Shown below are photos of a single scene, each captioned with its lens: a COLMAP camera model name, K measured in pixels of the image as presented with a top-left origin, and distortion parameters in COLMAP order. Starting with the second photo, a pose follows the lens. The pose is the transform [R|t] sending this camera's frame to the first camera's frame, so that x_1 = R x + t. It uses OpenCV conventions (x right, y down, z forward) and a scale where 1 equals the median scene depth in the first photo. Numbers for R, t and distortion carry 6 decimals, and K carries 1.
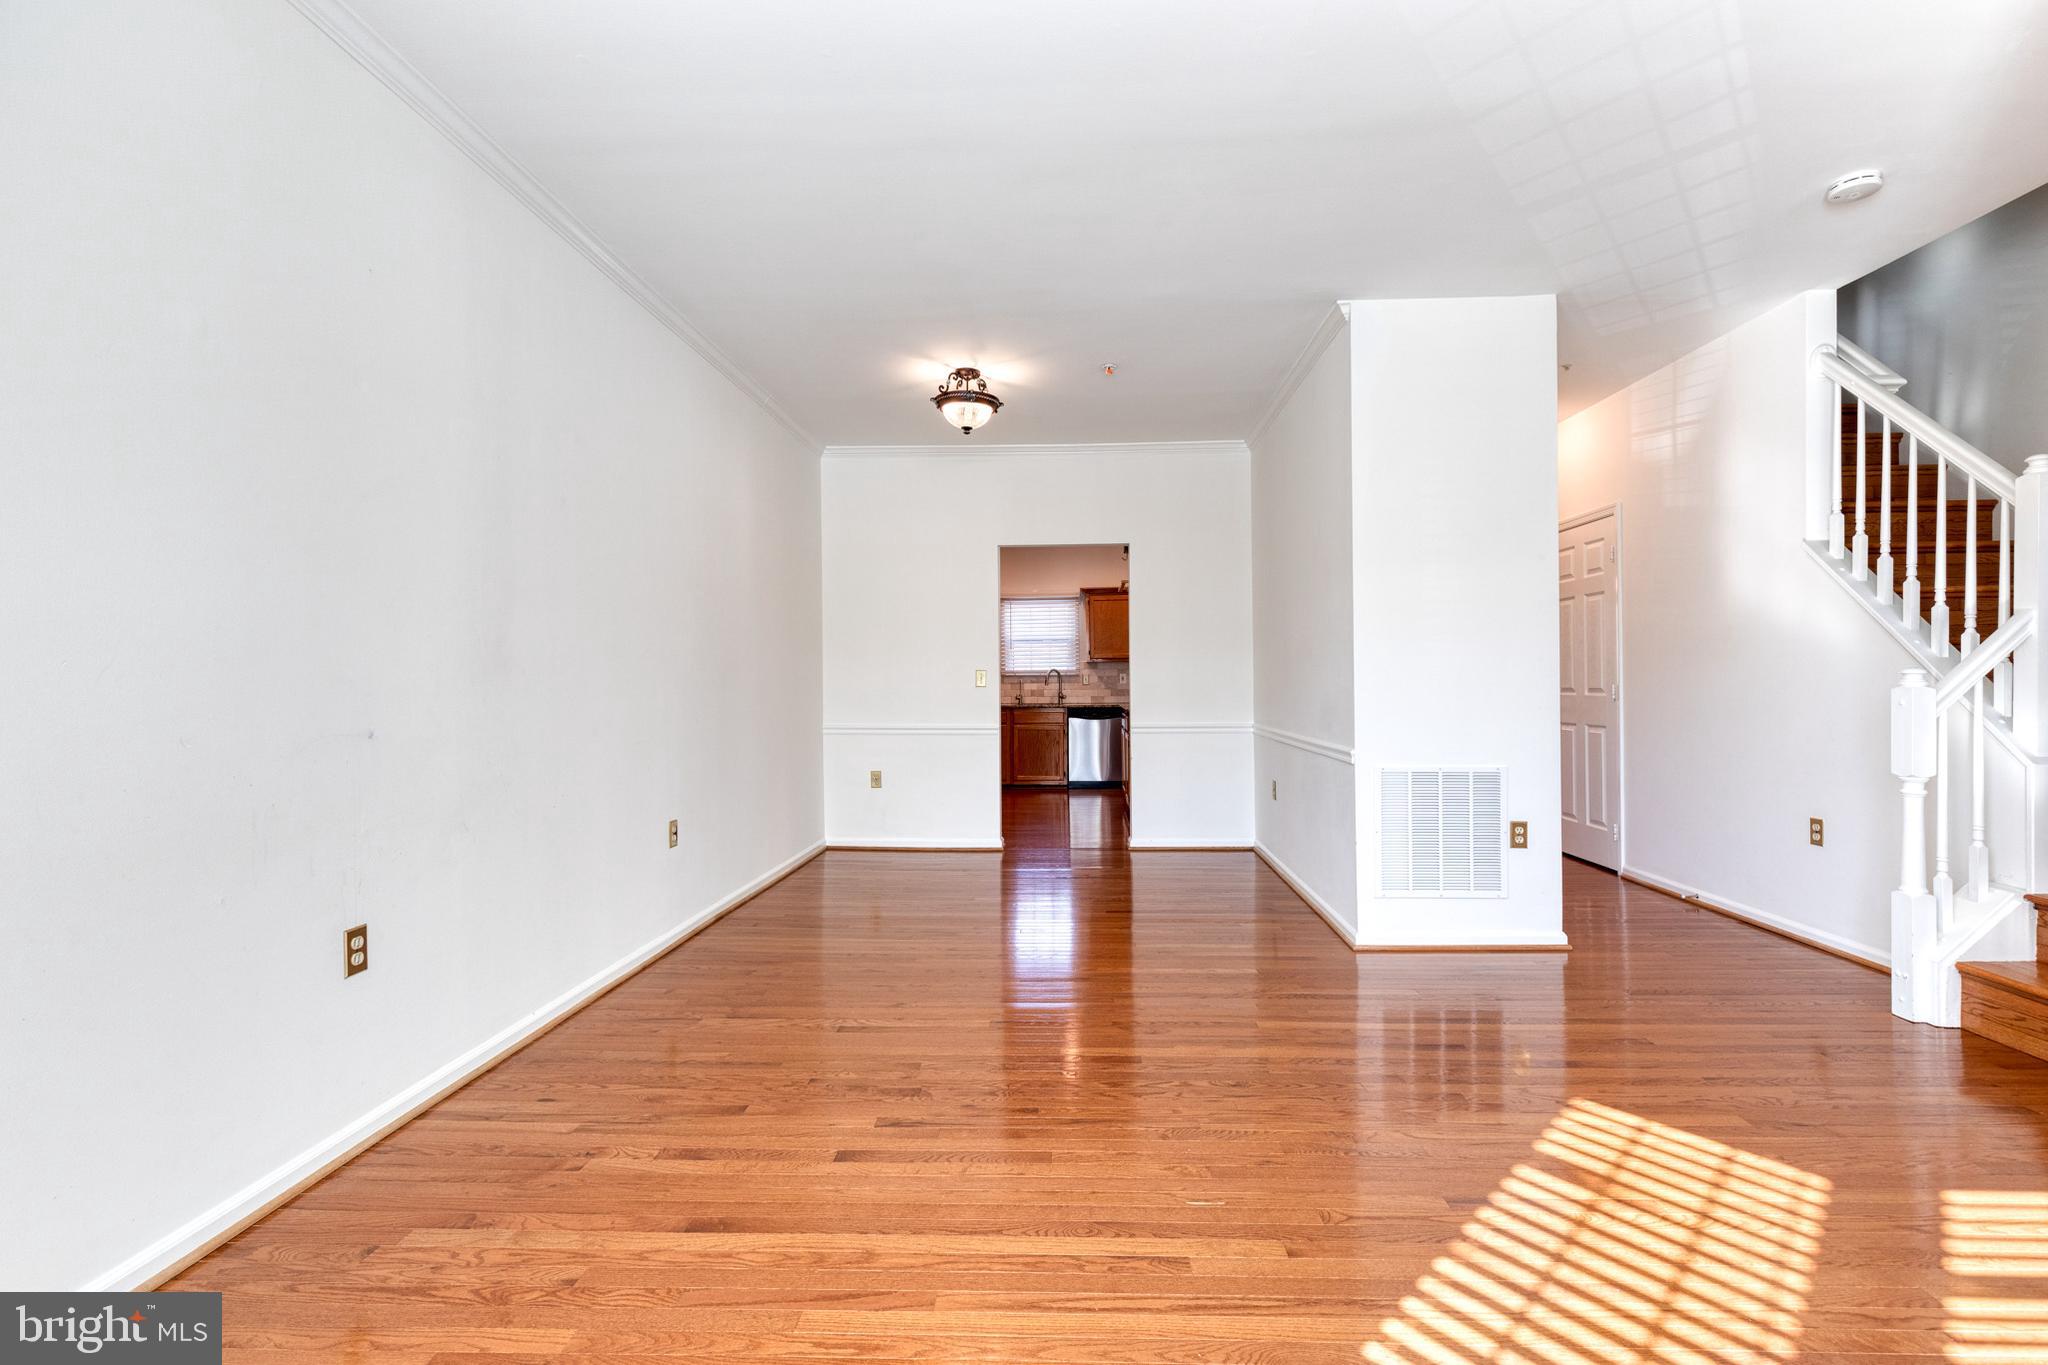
lens RADIAL K [[922.5, 0, 1057.5], [0, 922.5, 678.4], [0, 0, 1]] dist [0.007496, -0.000729]
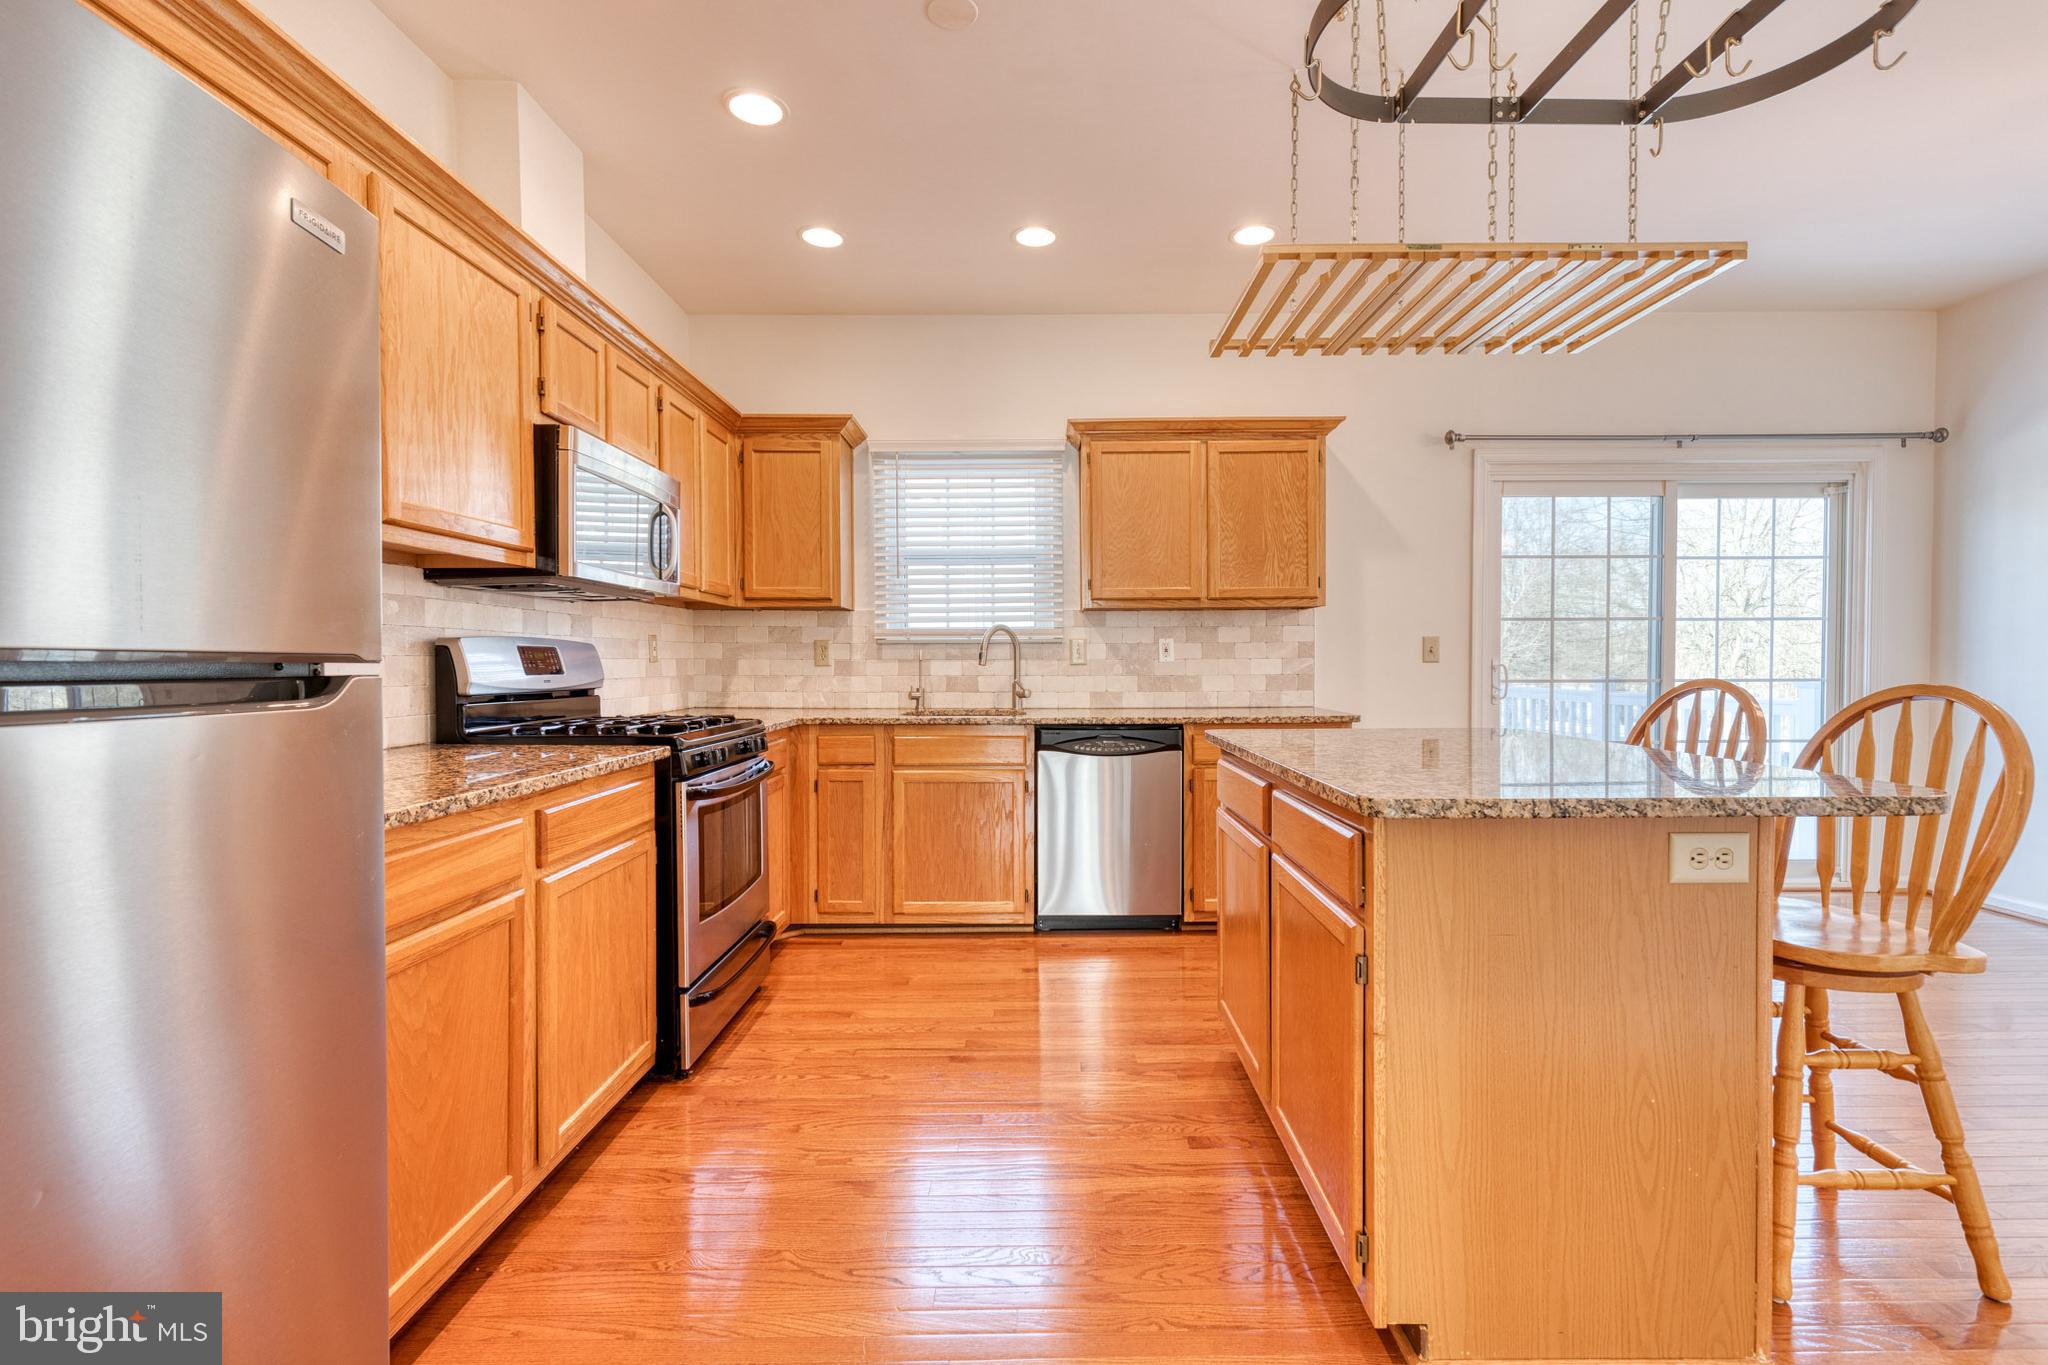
lens RADIAL K [[922.5, 0, 1041.8], [0, 922.5, 679.1], [0, 0, 1]] dist [0.007496, -0.000729]
pose [[0.999281, 0.000767, 0.037901, -0.001236], [-0.001678, 0.999711, 0.023998, 0.003817], [-0.037871, -0.024044, 0.998993, 0.616964]]
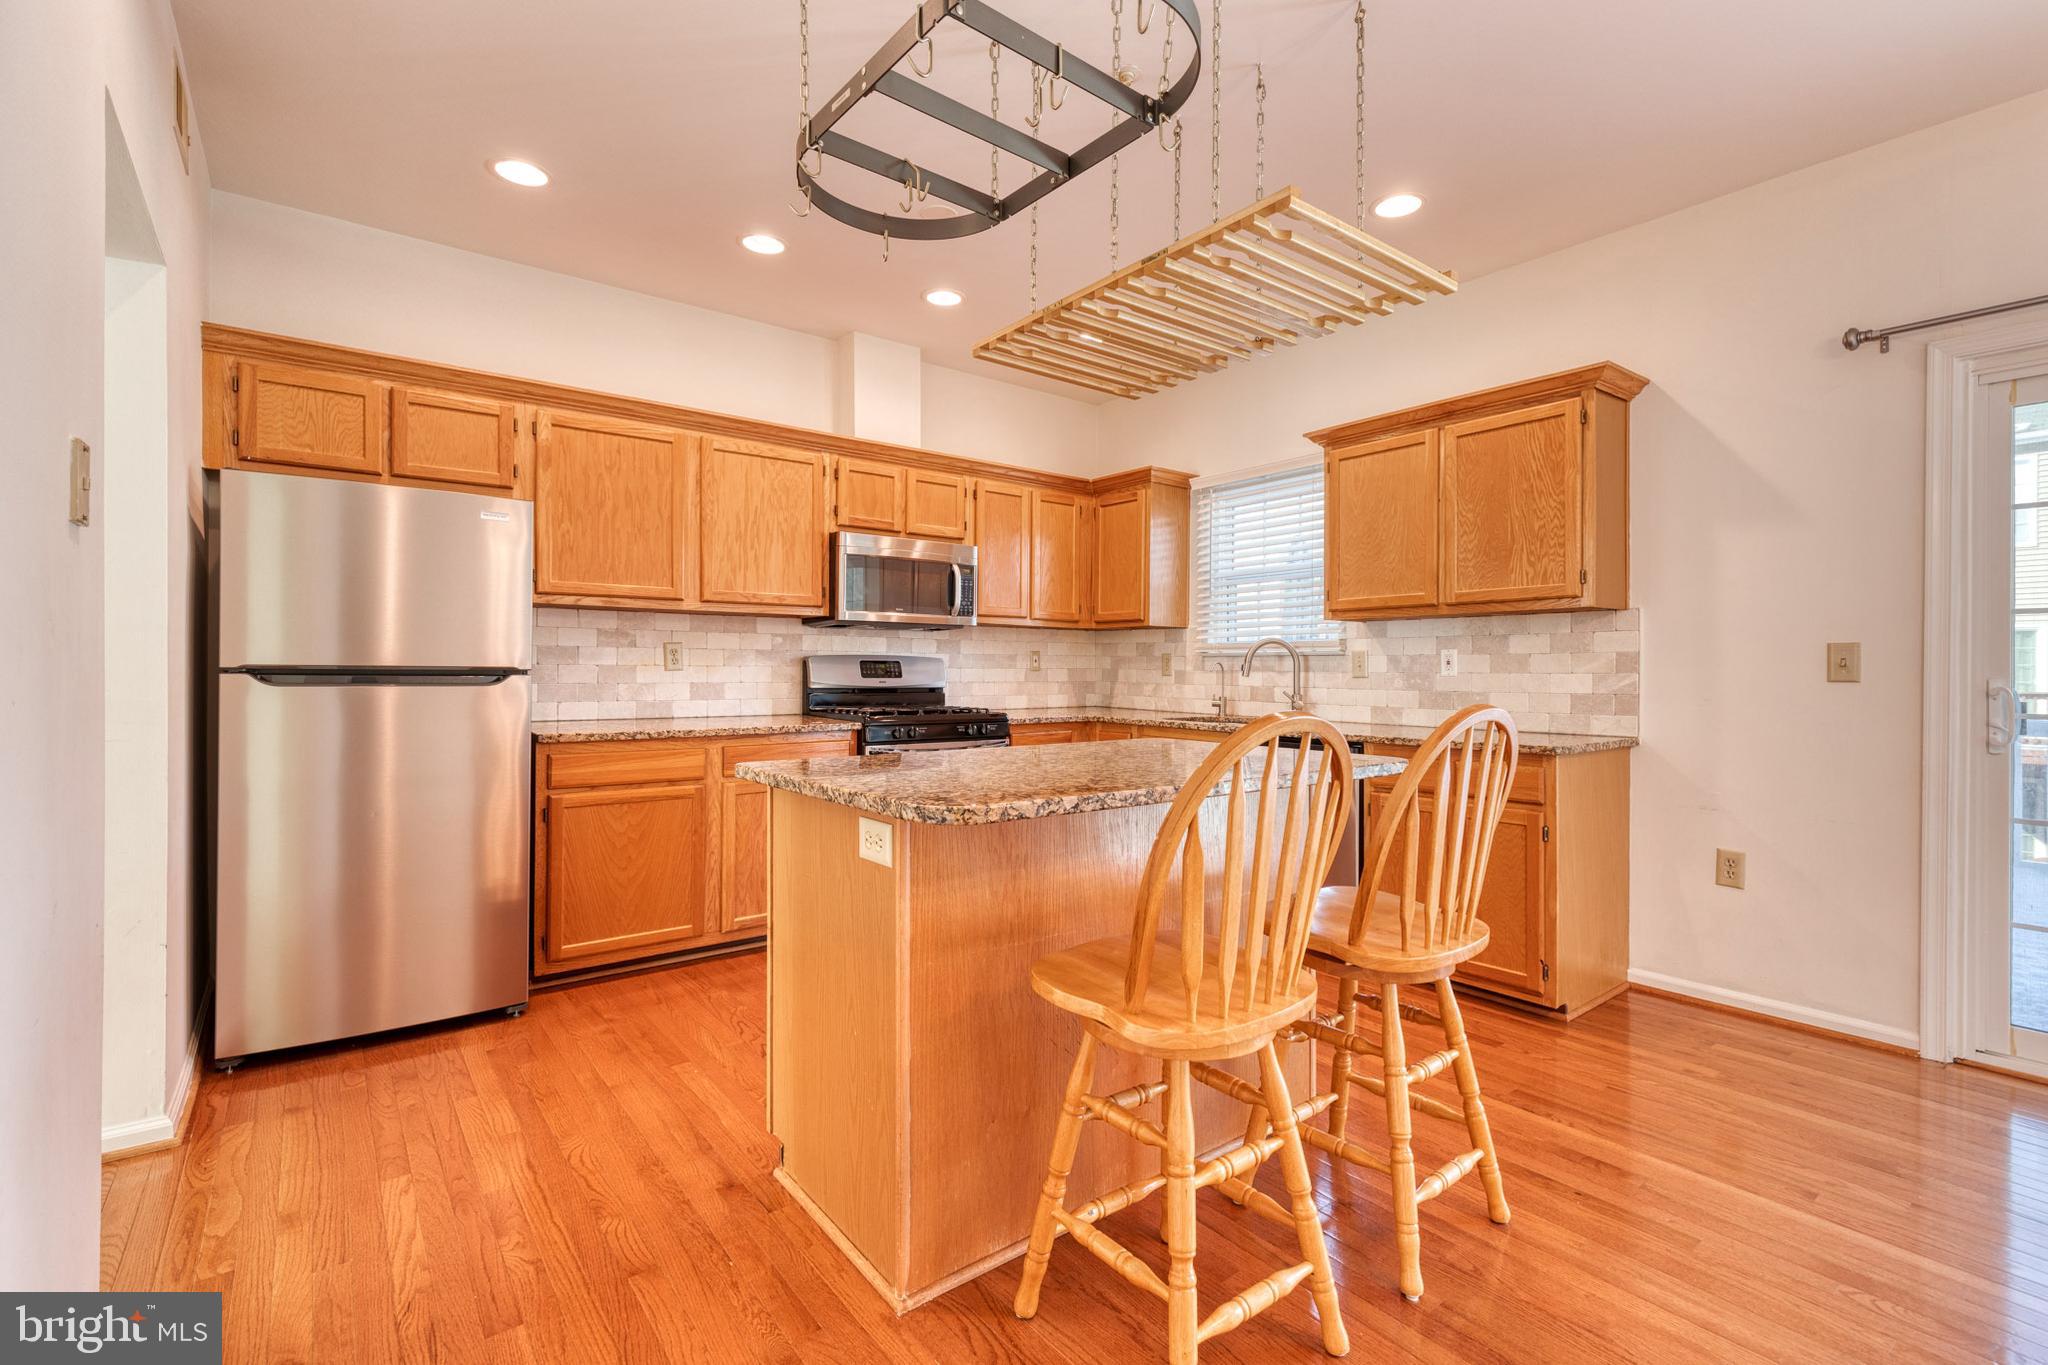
lens RADIAL K [[922.5, 0, 1029.3], [0, 922.5, 669.1], [0, 0, 1]] dist [0.007496, -0.000729]
pose [[0.639414, 0.009085, -0.768809, 0.263231], [-0.005327, 0.999959, 0.007387, 0.001264], [0.768844, -0.000628, 0.639436, 0.668717]]
